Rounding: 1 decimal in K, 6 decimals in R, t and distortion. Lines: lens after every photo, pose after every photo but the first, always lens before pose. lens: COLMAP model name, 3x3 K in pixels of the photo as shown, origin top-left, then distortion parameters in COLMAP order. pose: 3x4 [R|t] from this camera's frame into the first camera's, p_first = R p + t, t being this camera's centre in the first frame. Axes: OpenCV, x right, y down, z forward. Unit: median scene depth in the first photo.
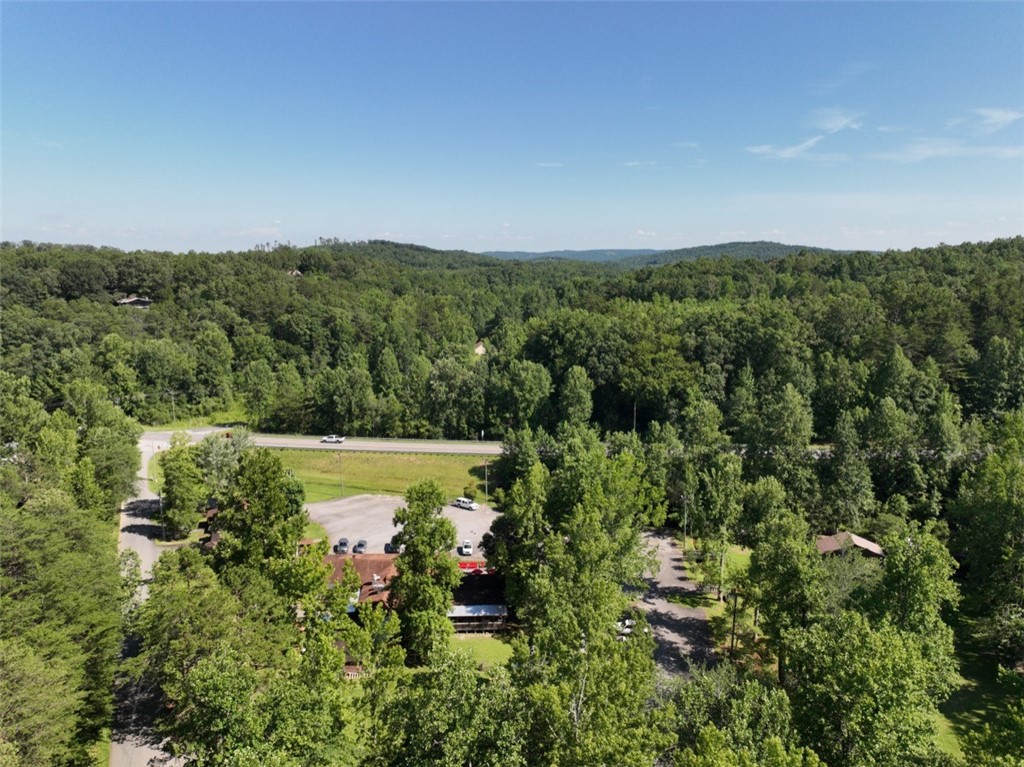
lens RADIAL K [[741.6, 0, 515.7], [0, 741.6, 383.4], [0, 0, 1]] dist [-0.015200, 0.033002]
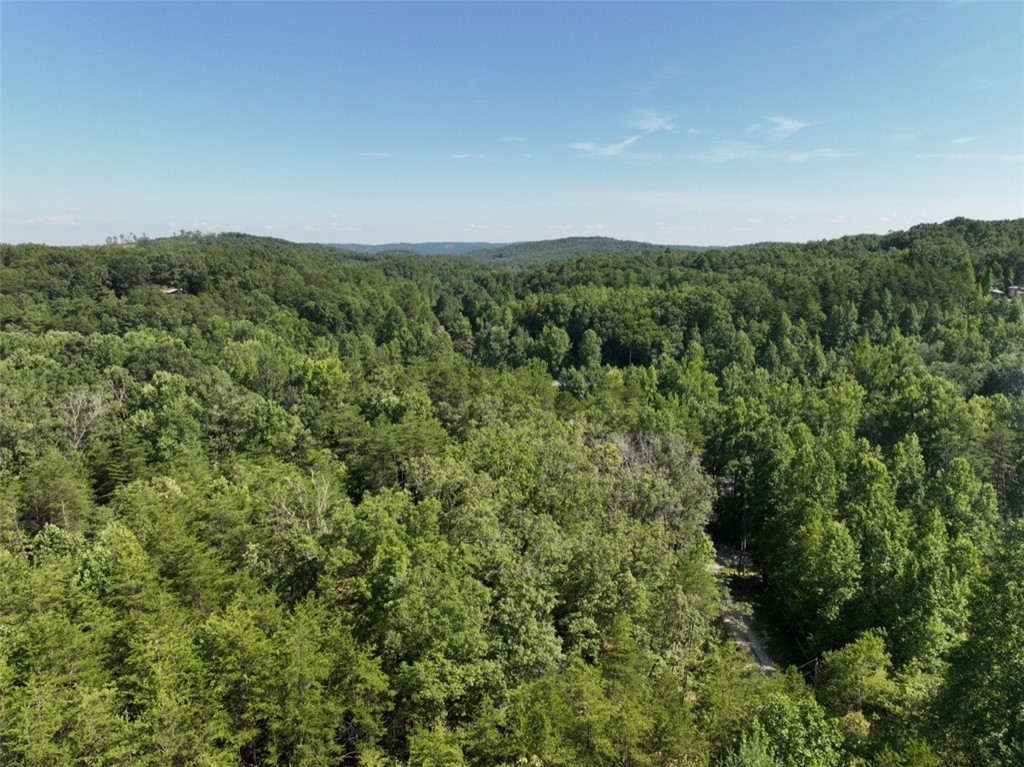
lens RADIAL K [[741.6, 0, 515.7], [0, 741.6, 383.4], [0, 0, 1]] dist [-0.015200, 0.033002]
pose [[0.976238, -0.034420, 0.213948, -0.310184], [0.032383, 0.999391, 0.013018, 0.049321], [-0.214266, -0.005780, 0.976758, -0.354809]]
